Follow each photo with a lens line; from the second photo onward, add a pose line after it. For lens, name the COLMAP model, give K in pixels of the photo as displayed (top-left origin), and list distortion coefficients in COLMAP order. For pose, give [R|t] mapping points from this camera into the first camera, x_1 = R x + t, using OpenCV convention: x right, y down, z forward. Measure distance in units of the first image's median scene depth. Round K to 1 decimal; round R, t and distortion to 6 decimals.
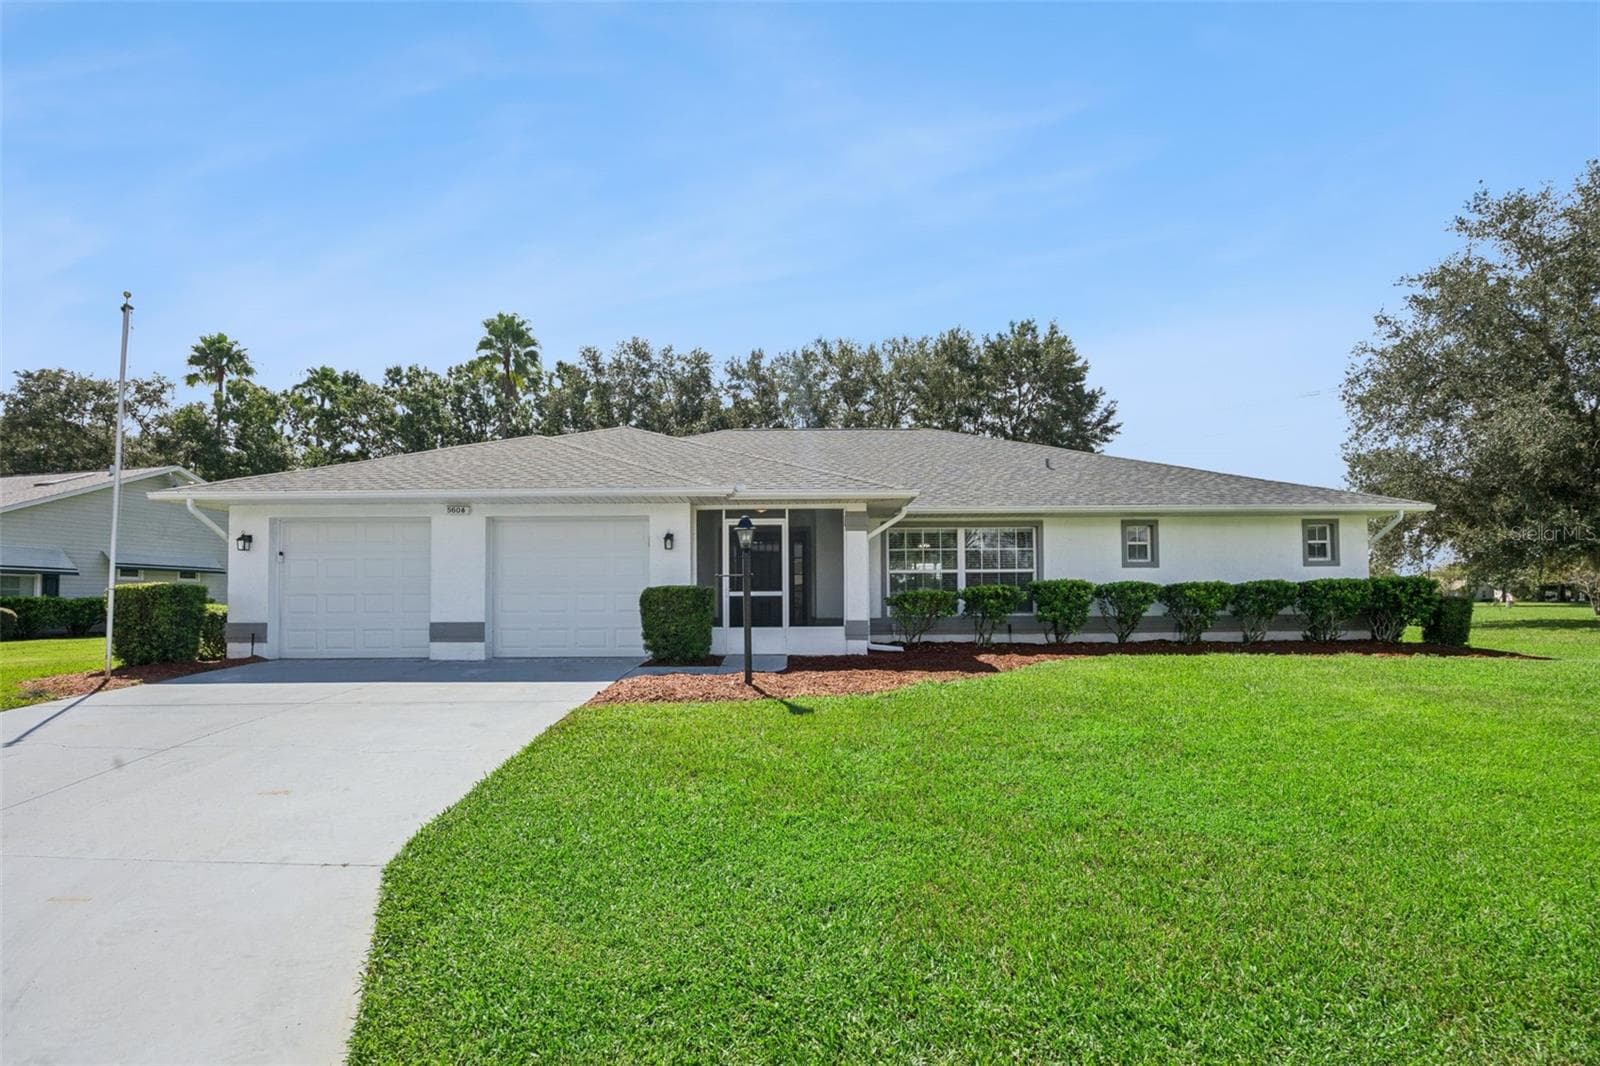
lens RADIAL K [[1412.1, 0, 799.1], [0, 1412.1, 527.8], [0, 0, 1]] dist [0.007046, 0.001105]
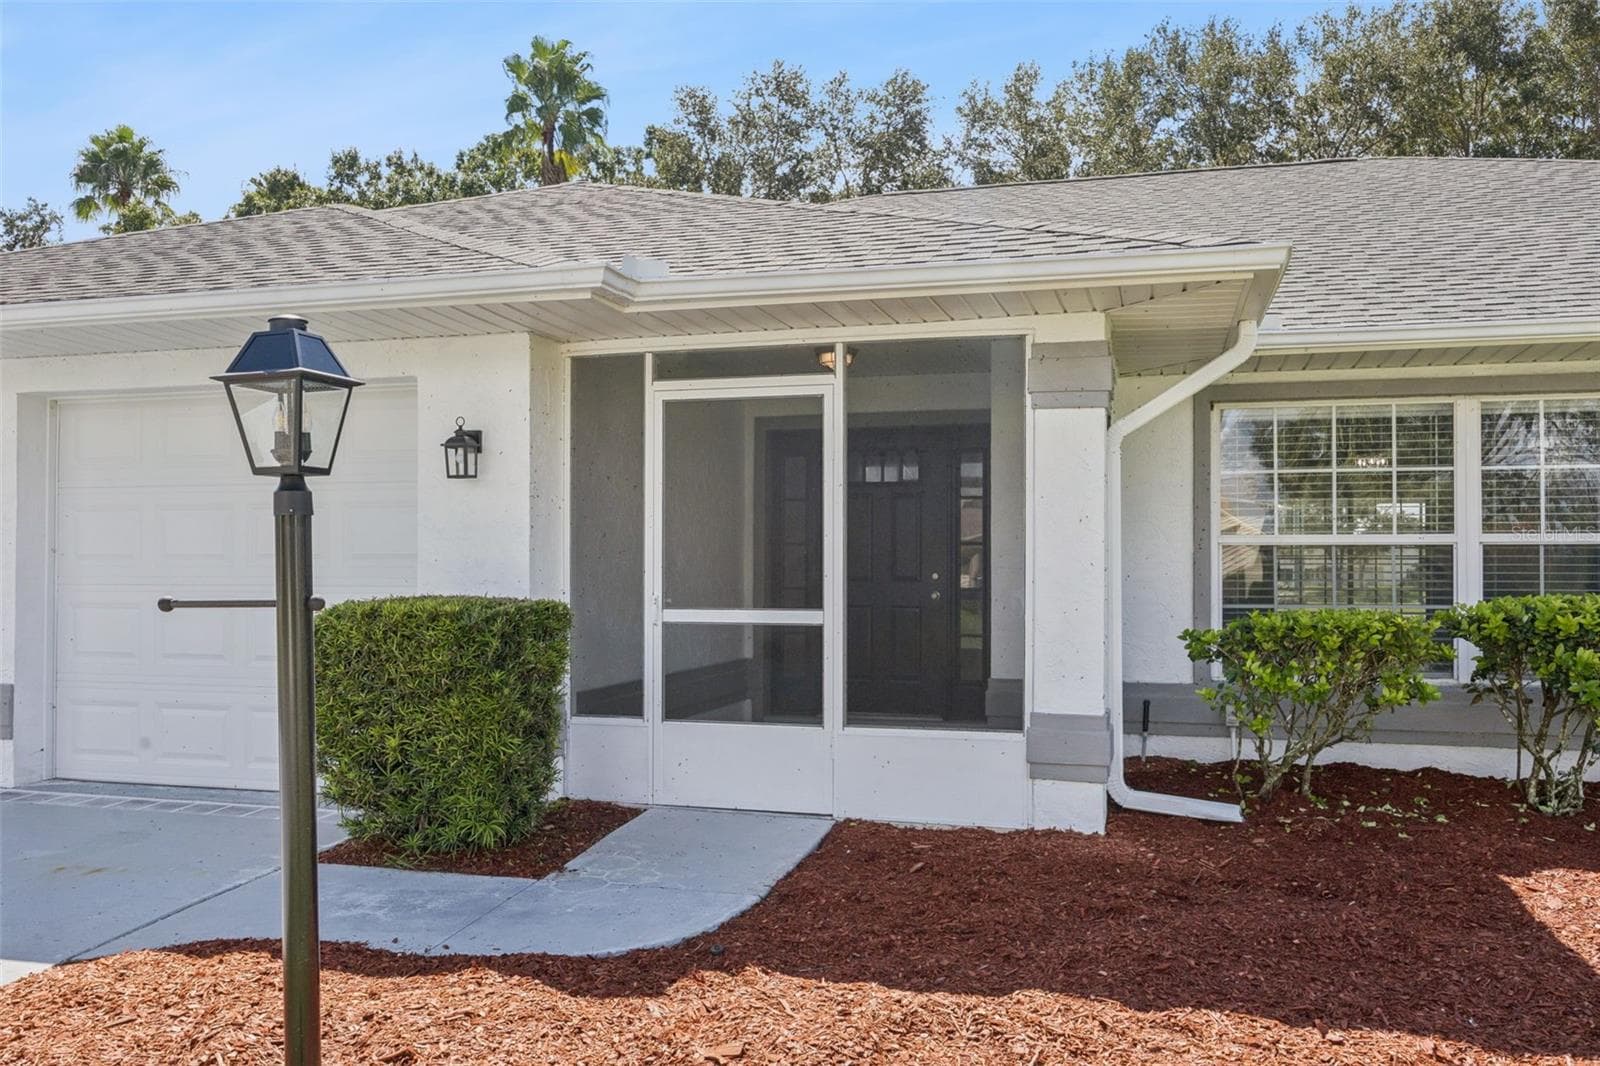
lens RADIAL K [[1412.1, 0, 799.1], [0, 1412.1, 527.8], [0, 0, 1]] dist [0.007046, 0.001105]
pose [[0.940931, 0.001747, -0.338594, 0.064925], [0.014841, 0.998813, 0.046396, 0.009244], [0.338273, -0.048680, 0.939788, 0.524034]]
